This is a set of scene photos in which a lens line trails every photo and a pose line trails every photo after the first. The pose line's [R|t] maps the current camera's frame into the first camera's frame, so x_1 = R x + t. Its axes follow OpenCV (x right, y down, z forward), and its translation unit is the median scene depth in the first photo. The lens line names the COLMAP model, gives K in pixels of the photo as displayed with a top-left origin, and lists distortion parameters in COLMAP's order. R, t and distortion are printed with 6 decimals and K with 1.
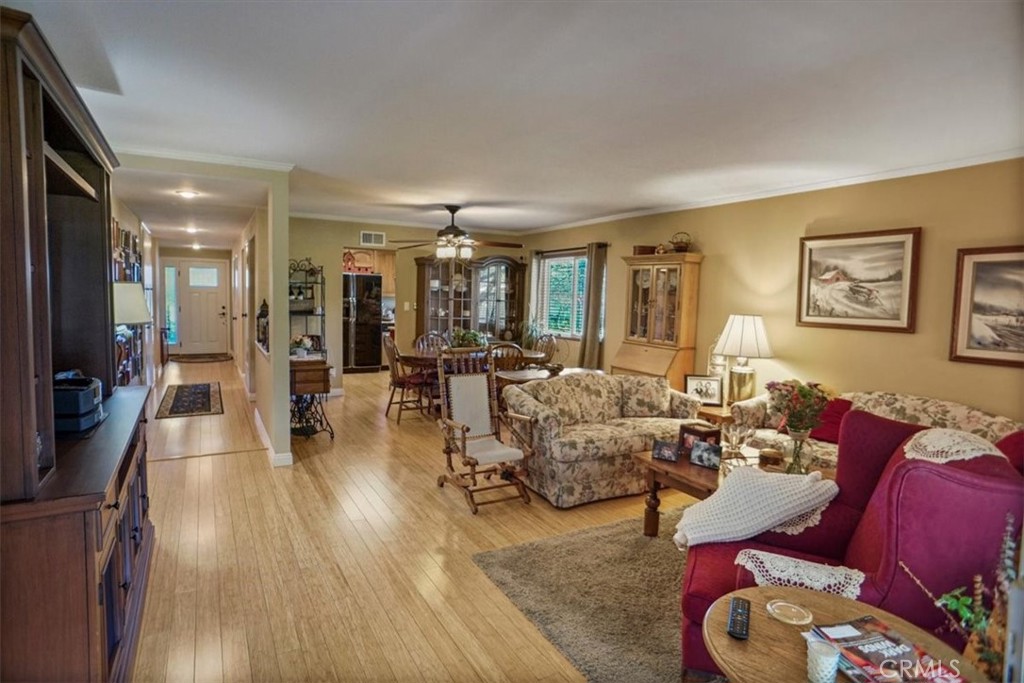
lens RADIAL K [[584.5, 0, 512.0], [0, 584.5, 341.5], [0, 0, 1]] dist [-0.067862, 0.000466]
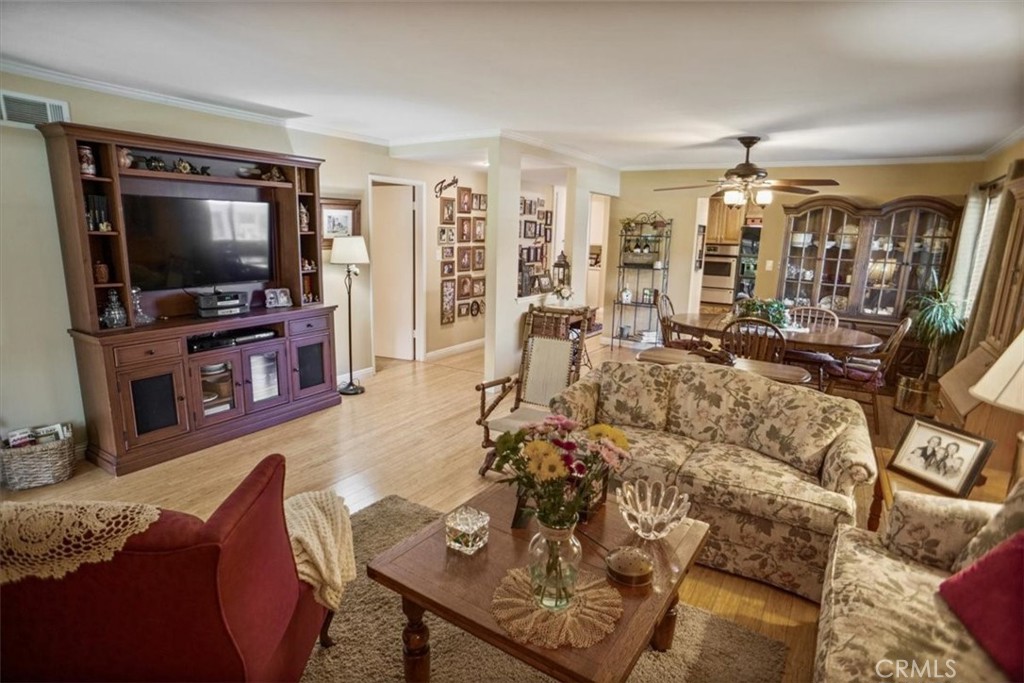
lens RADIAL K [[540.0, 0, 512.0], [0, 540.0, 341.5], [0, 0, 1]] dist [-0.018723, 0.000368]
pose [[0.462335, 0.162793, -0.871633, 0.566561], [-0.083152, 0.986630, 0.140165, -0.045536], [0.882798, 0.007675, 0.469690, 0.493591]]
